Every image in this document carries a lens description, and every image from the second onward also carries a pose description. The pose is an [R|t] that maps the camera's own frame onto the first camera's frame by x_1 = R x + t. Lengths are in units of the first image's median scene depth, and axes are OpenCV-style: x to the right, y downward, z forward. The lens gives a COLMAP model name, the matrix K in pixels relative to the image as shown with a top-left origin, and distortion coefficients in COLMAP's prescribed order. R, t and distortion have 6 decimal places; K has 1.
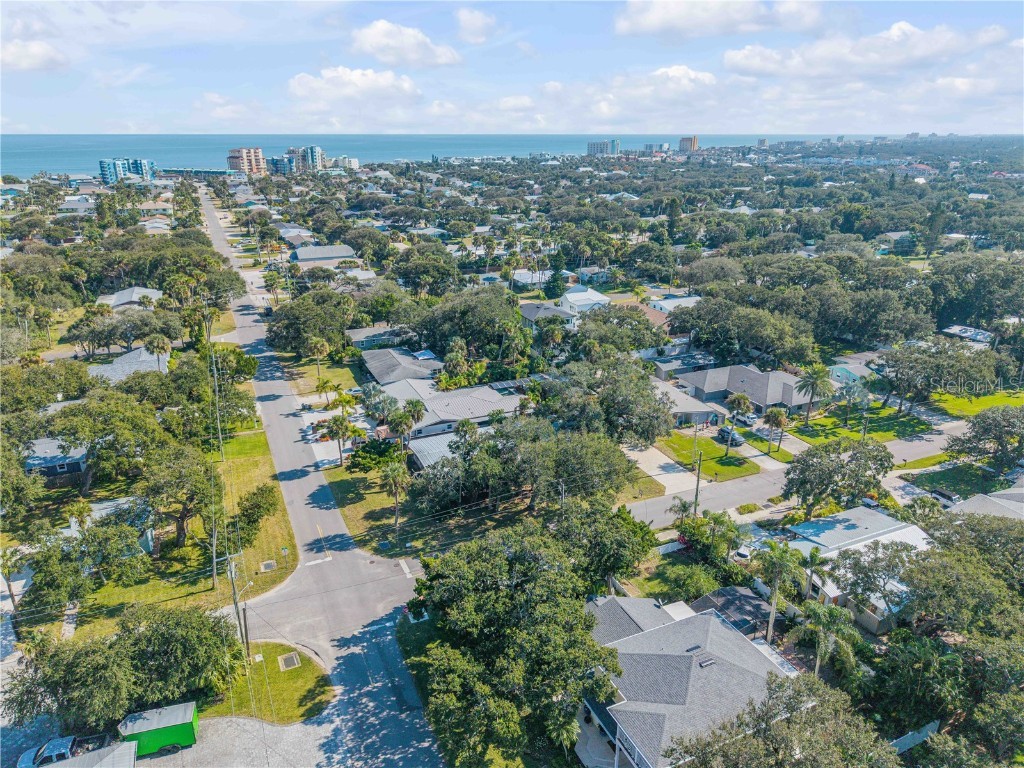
lens RADIAL K [[684.1, 0, 516.6], [0, 684.1, 383.9], [0, 0, 1]] dist [0.015794, -0.016039]
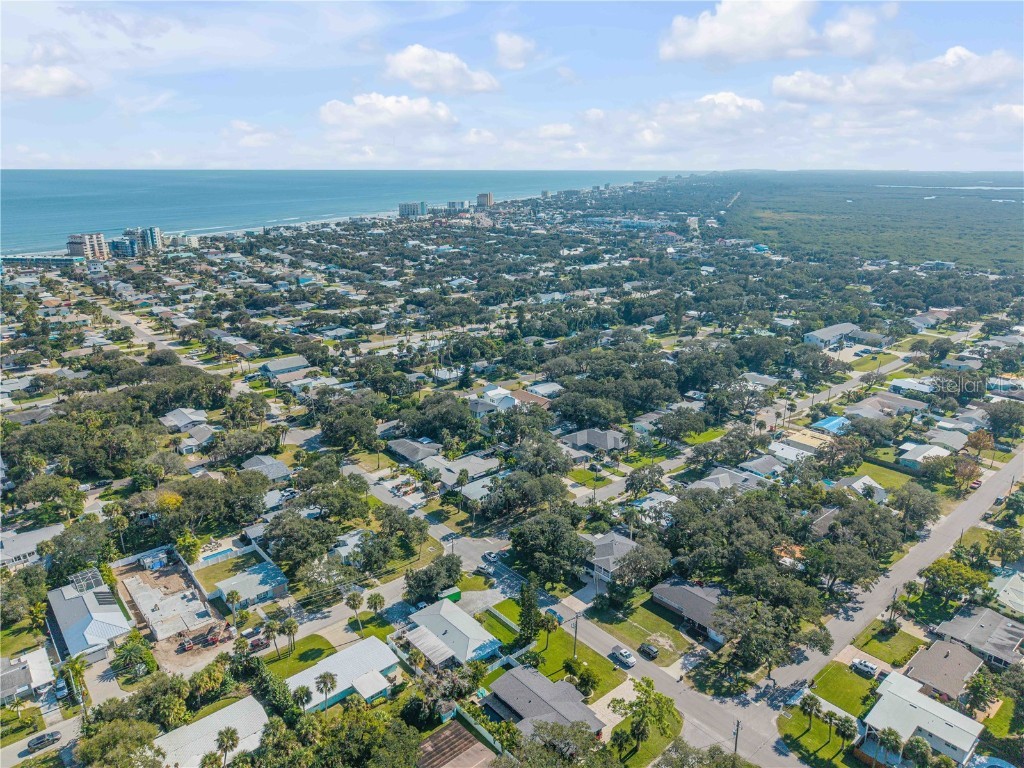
lens RADIAL K [[684.1, 0, 508.8], [0, 684.1, 373.6], [0, 0, 1]] dist [0.015794, -0.016039]
pose [[0.959557, -0.083395, 0.268878, -0.459623], [0.098863, 0.994106, -0.044488, -0.134738], [-0.263583, 0.069270, 0.962146, -0.921465]]
